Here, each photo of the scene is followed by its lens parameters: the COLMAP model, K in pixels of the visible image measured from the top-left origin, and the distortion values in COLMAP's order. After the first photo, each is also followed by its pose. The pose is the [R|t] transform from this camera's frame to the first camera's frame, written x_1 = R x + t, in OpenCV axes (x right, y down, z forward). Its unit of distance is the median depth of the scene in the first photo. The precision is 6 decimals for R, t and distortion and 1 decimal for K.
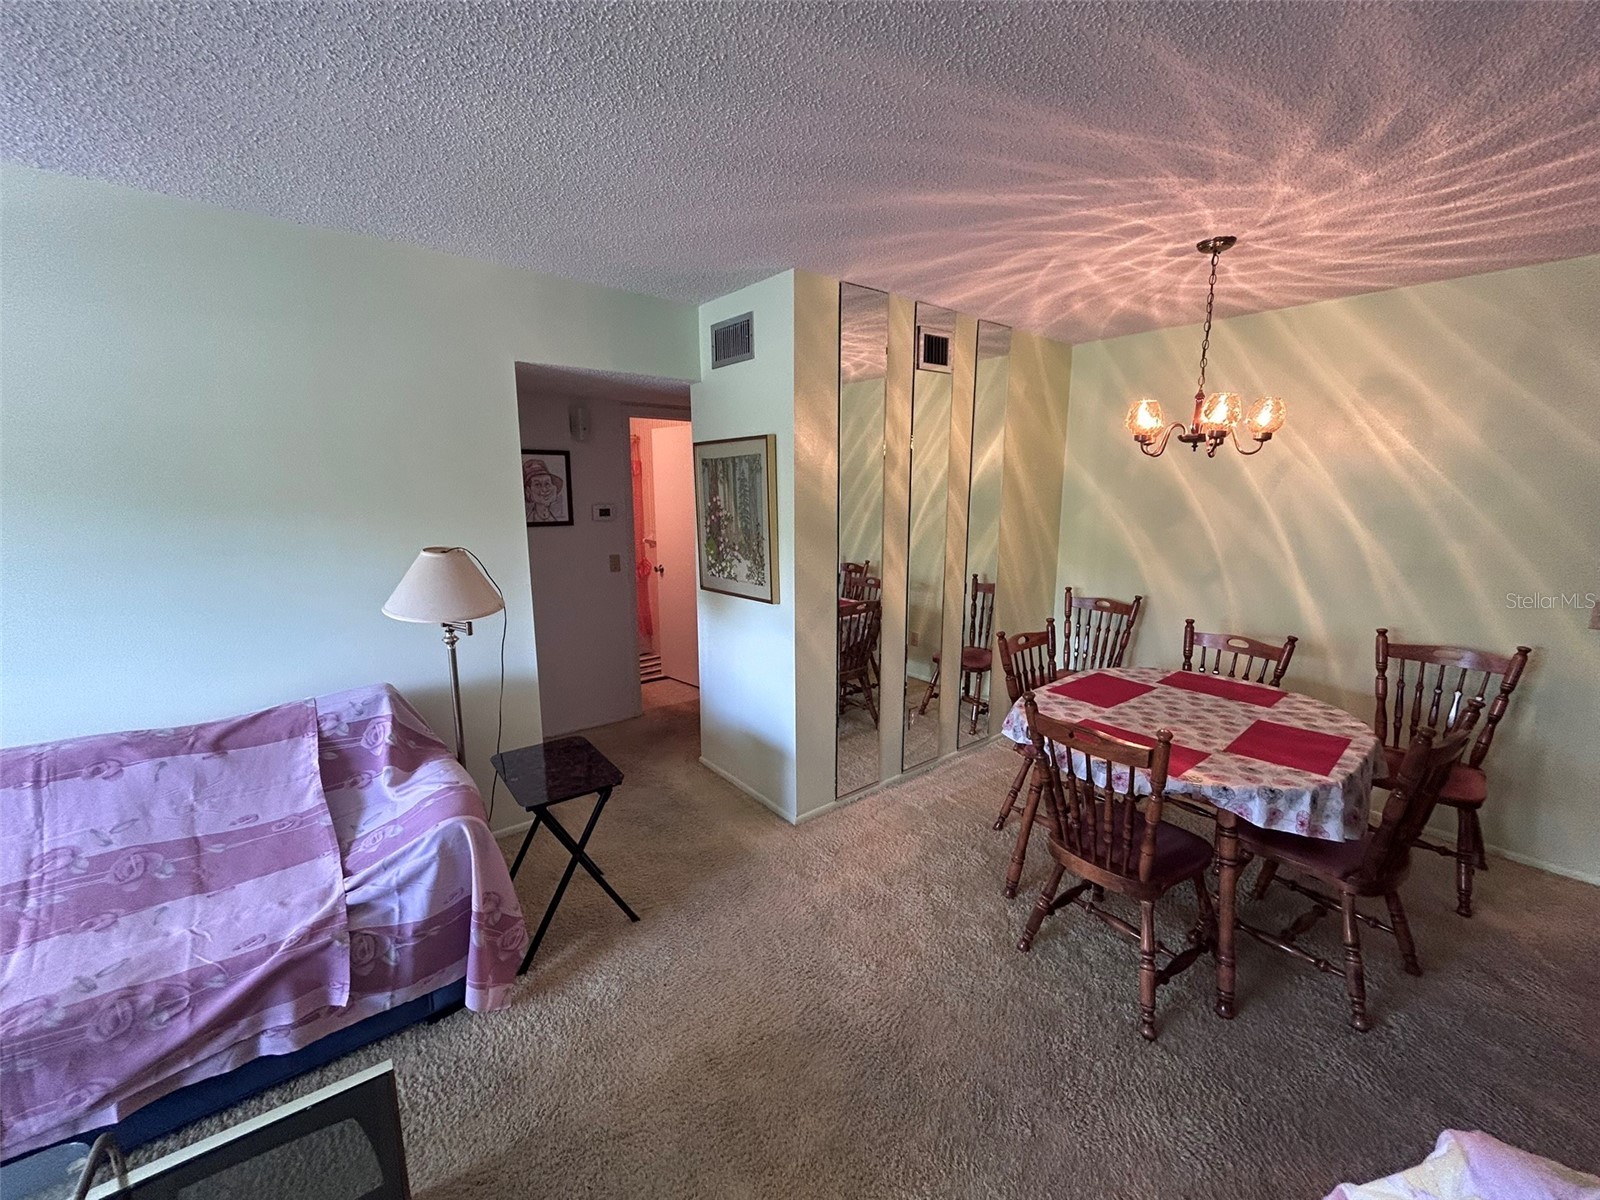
lens RADIAL K [[645.5, 0, 804.5], [0, 645.5, 598.1], [0, 0, 1]] dist [-0.002375, 0.001790]
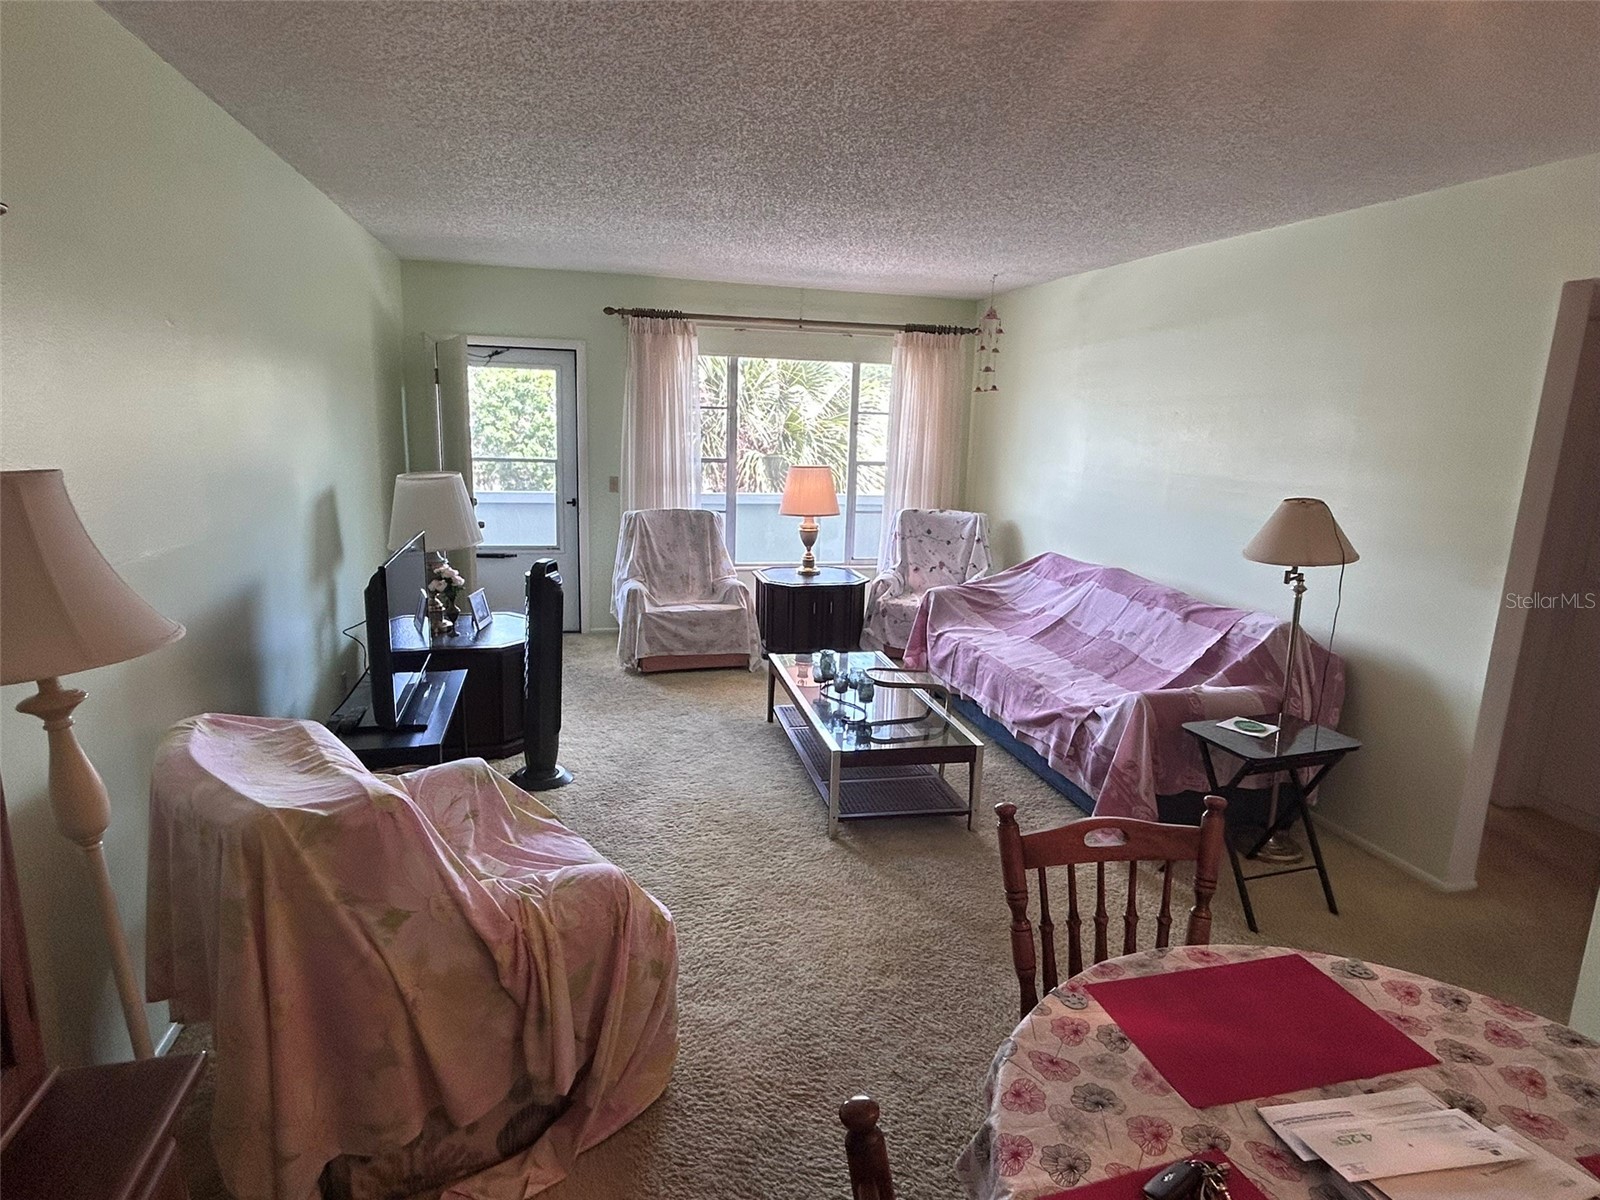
lens RADIAL K [[909.6, 0, 792.5], [0, 909.6, 595.1], [0, 0, 1]] dist [-0.004956, 0.004808]
pose [[-0.417075, 0.166140, -0.893558, 1.007041], [-0.194662, 0.944007, 0.266380, -0.141604], [0.887781, 0.285042, -0.361380, 0.749430]]
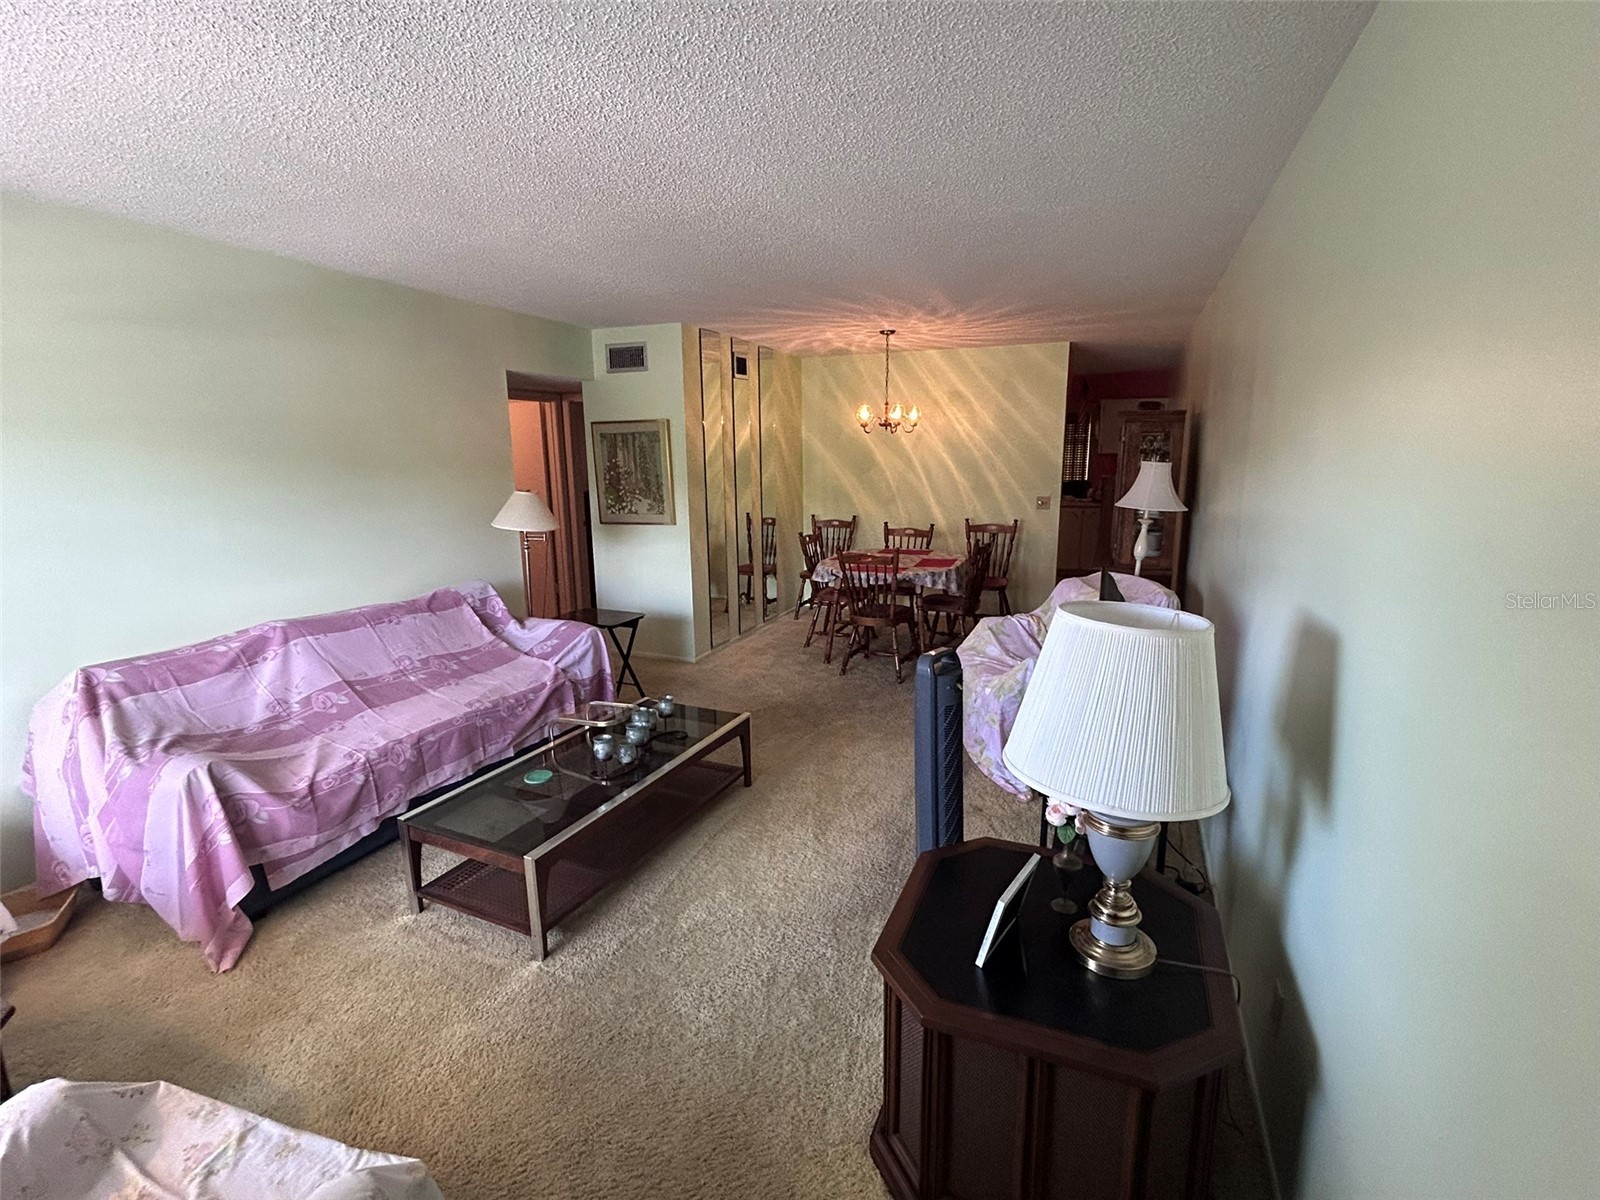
lens RADIAL K [[764.4, 0, 809.4], [0, 764.4, 605.1], [0, 0, 1]] dist [-0.003002, 0.001326]
pose [[0.872201, -0.108764, 0.476903, -0.809088], [0.096340, 0.994066, 0.050515, 0.172095], [-0.479567, 0.001886, 0.877503, -0.989350]]
